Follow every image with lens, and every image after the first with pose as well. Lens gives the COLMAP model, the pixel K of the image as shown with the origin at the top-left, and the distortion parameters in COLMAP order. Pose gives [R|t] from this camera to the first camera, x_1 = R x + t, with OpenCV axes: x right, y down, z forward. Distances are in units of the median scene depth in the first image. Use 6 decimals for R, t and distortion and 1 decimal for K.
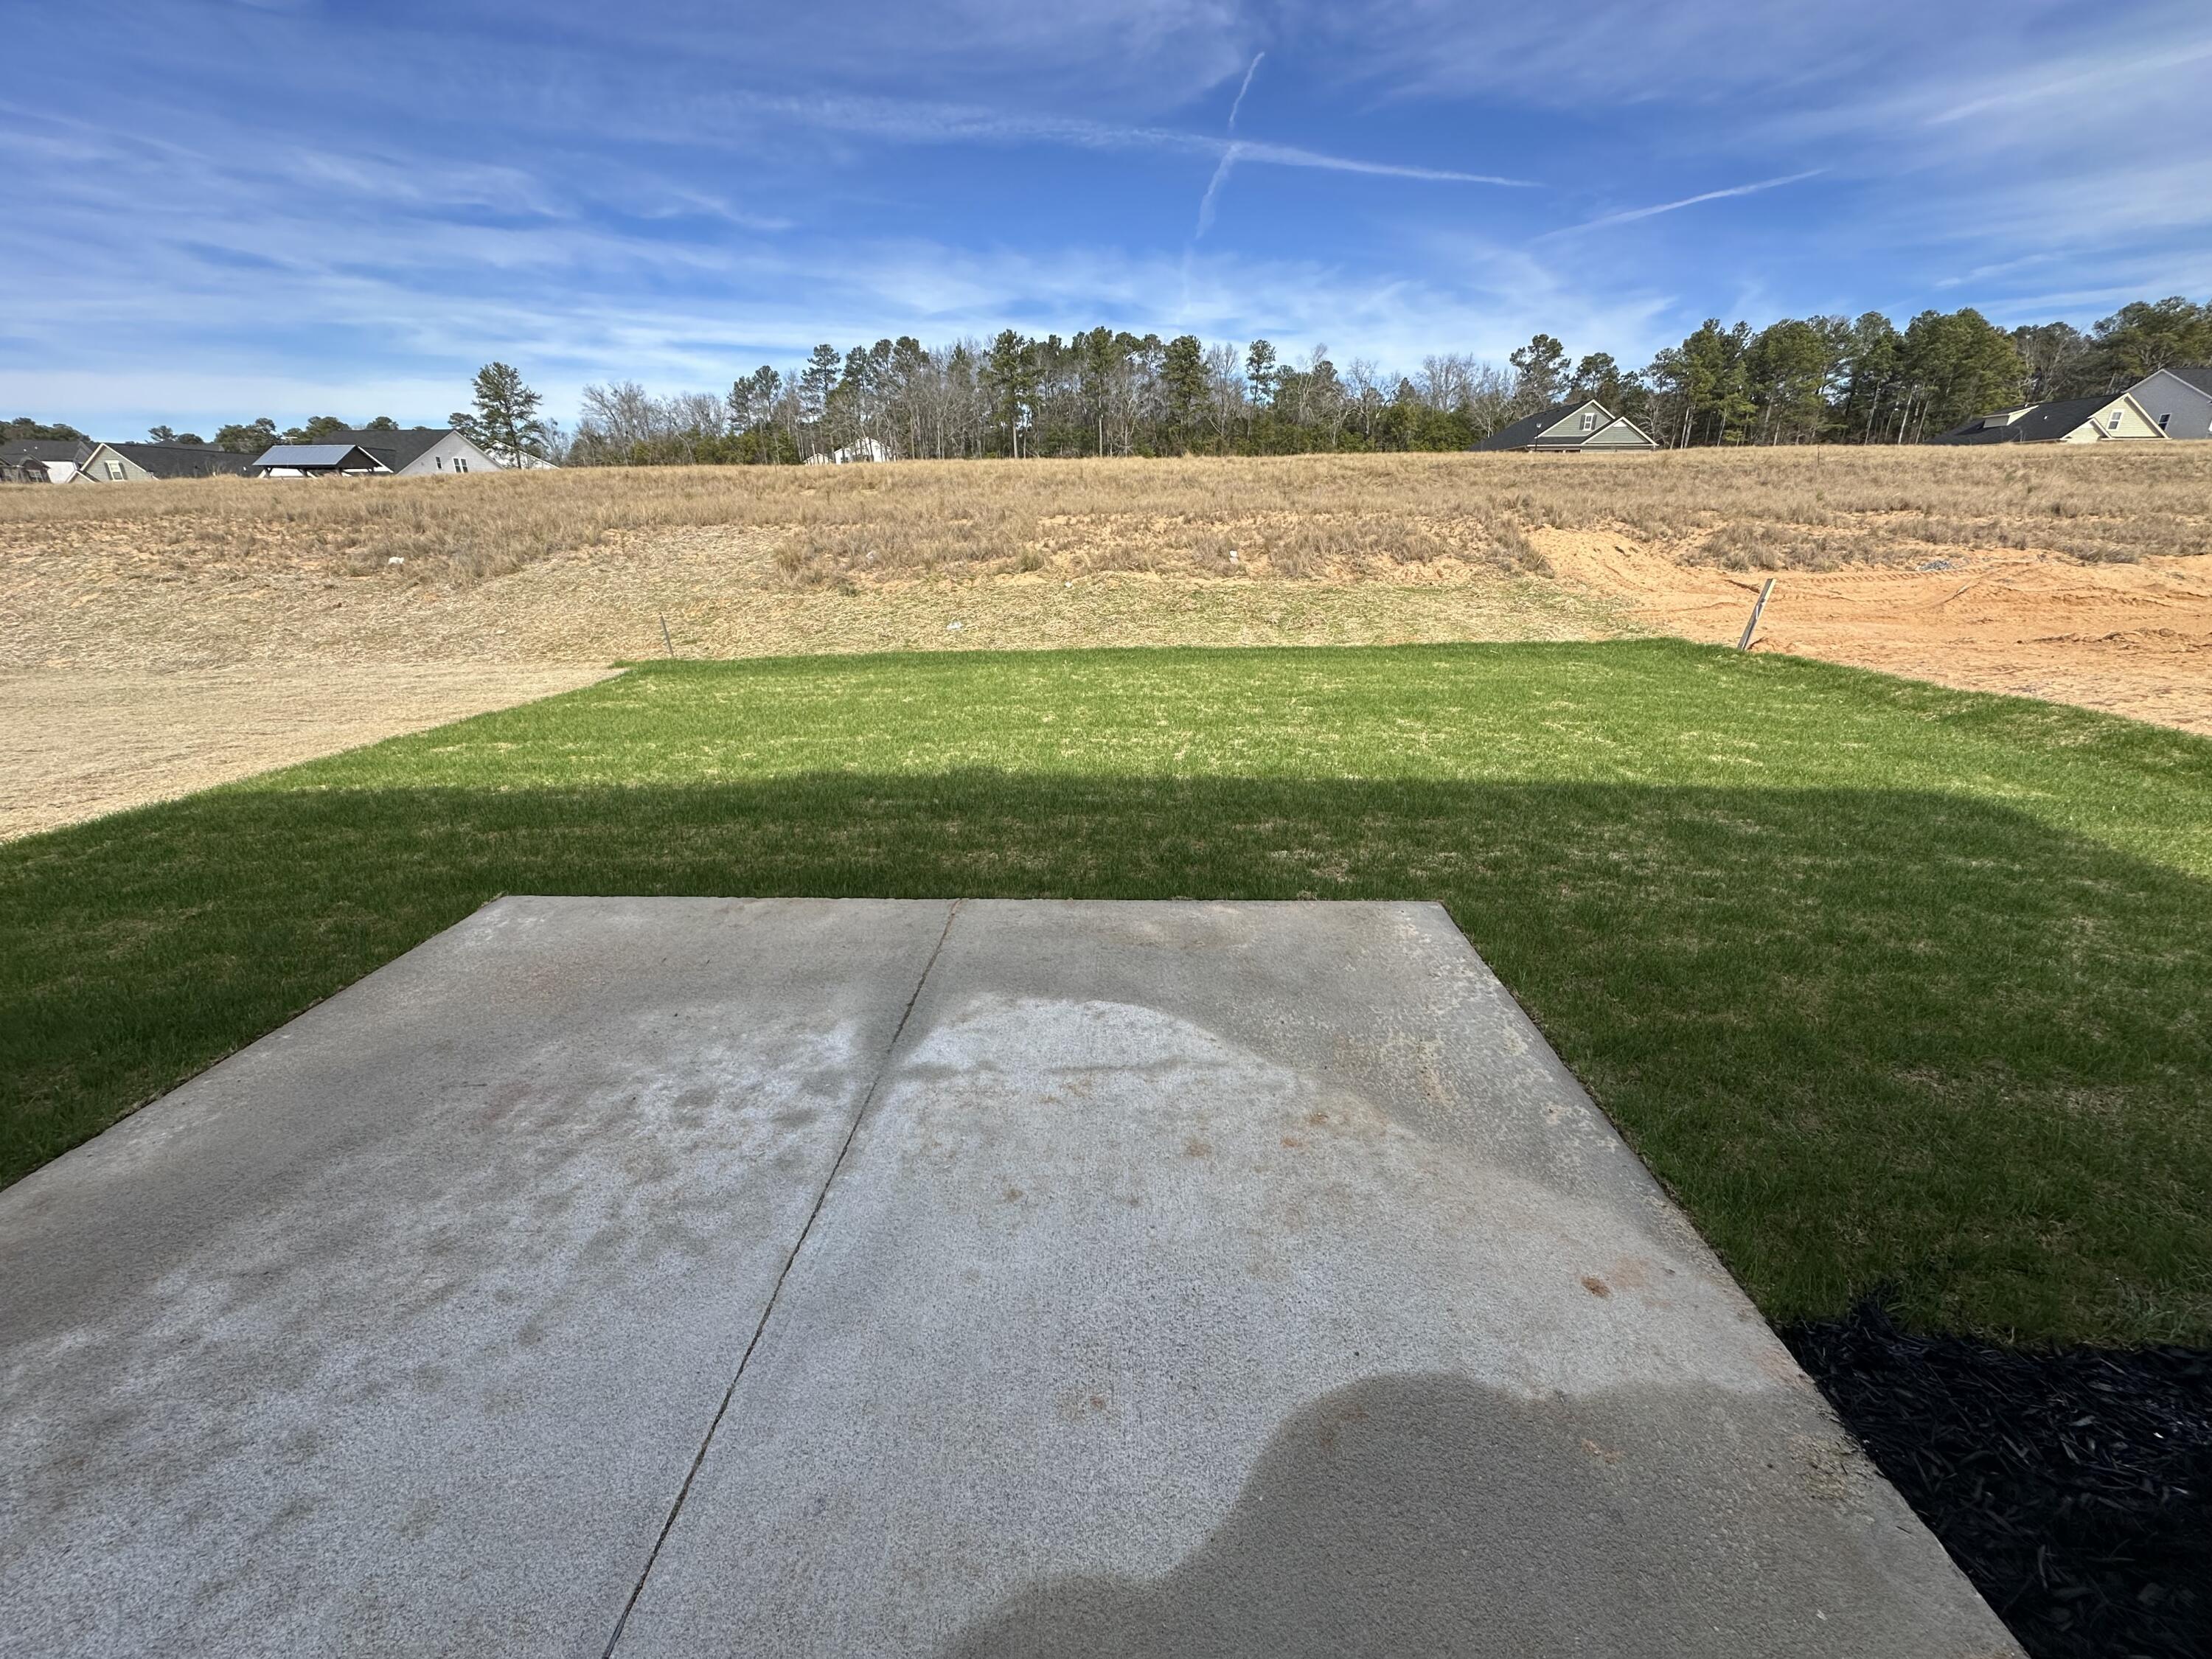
lens RADIAL K [[883.3, 0, 1104.2], [0, 883.3, 816.6], [0, 0, 1]] dist [0.003167, -0.000115]
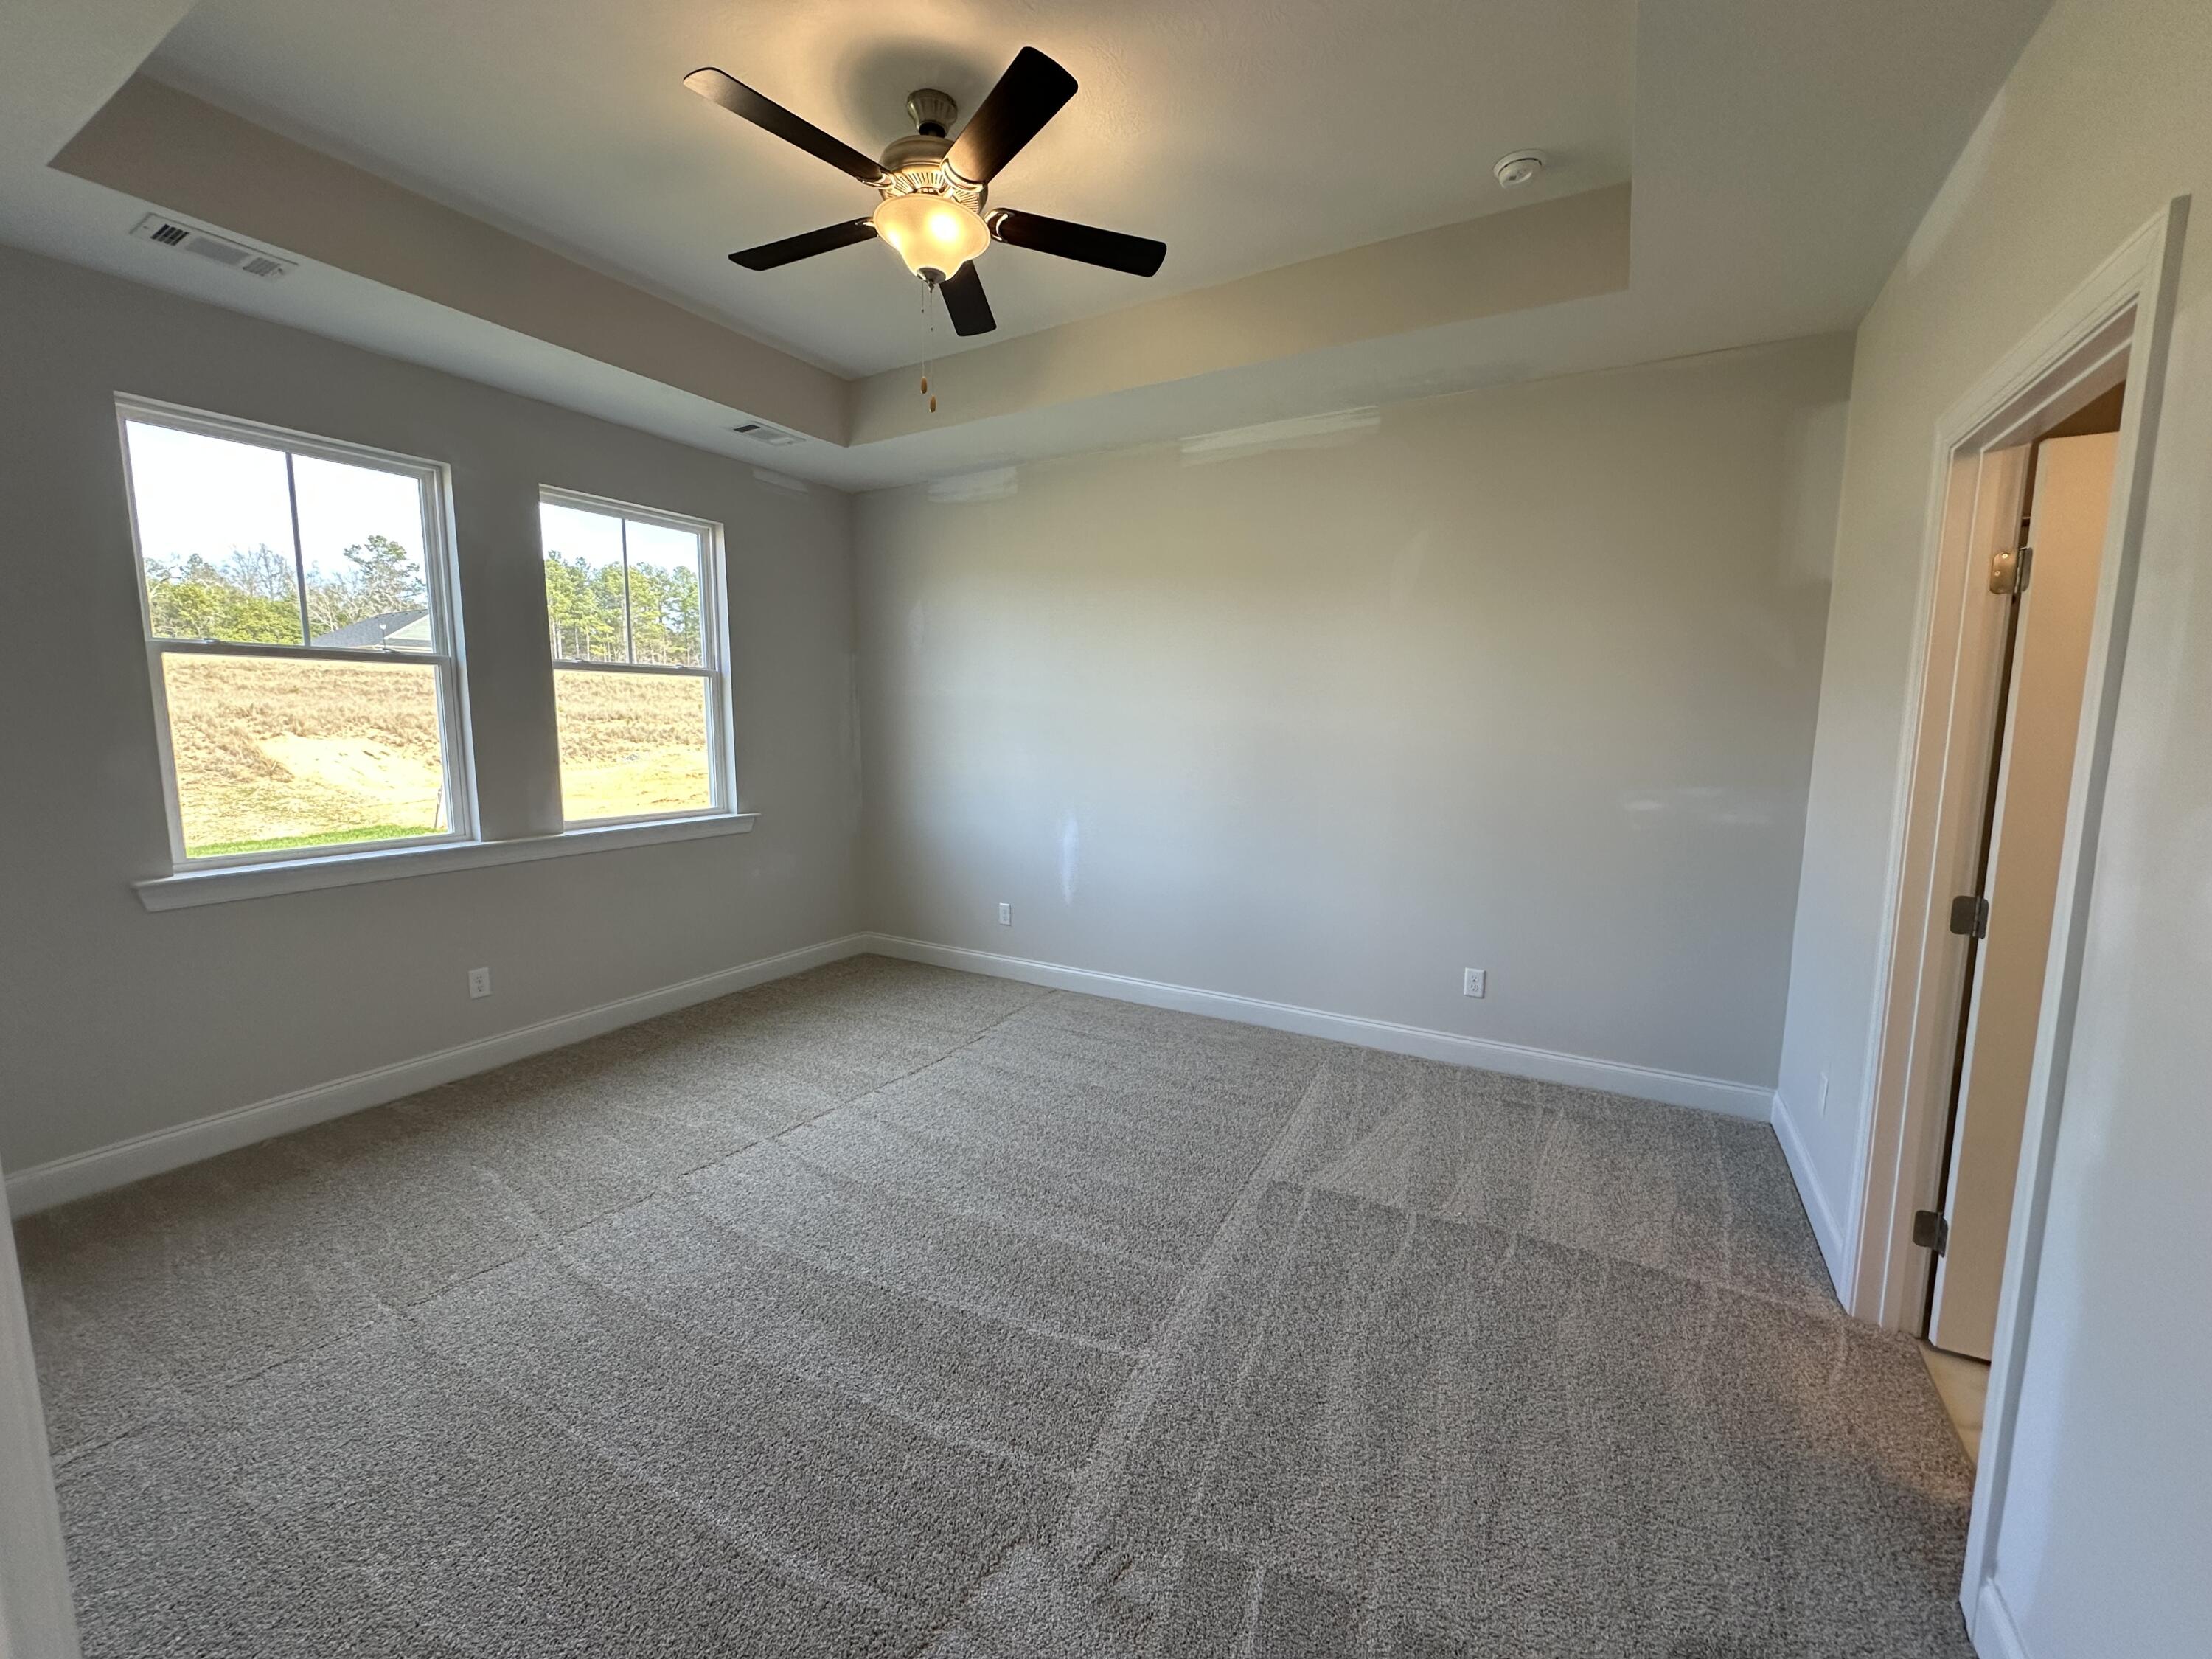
lens RADIAL K [[883.3, 0, 1102.0], [0, 883.3, 819.9], [0, 0, 1]] dist [0.003167, -0.000115]
pose [[0.476302, -0.098354, 0.873764, 0.040750], [0.279512, 0.959115, -0.044405, 0.073592], [-0.833672, 0.265378, 0.484320, -0.246615]]
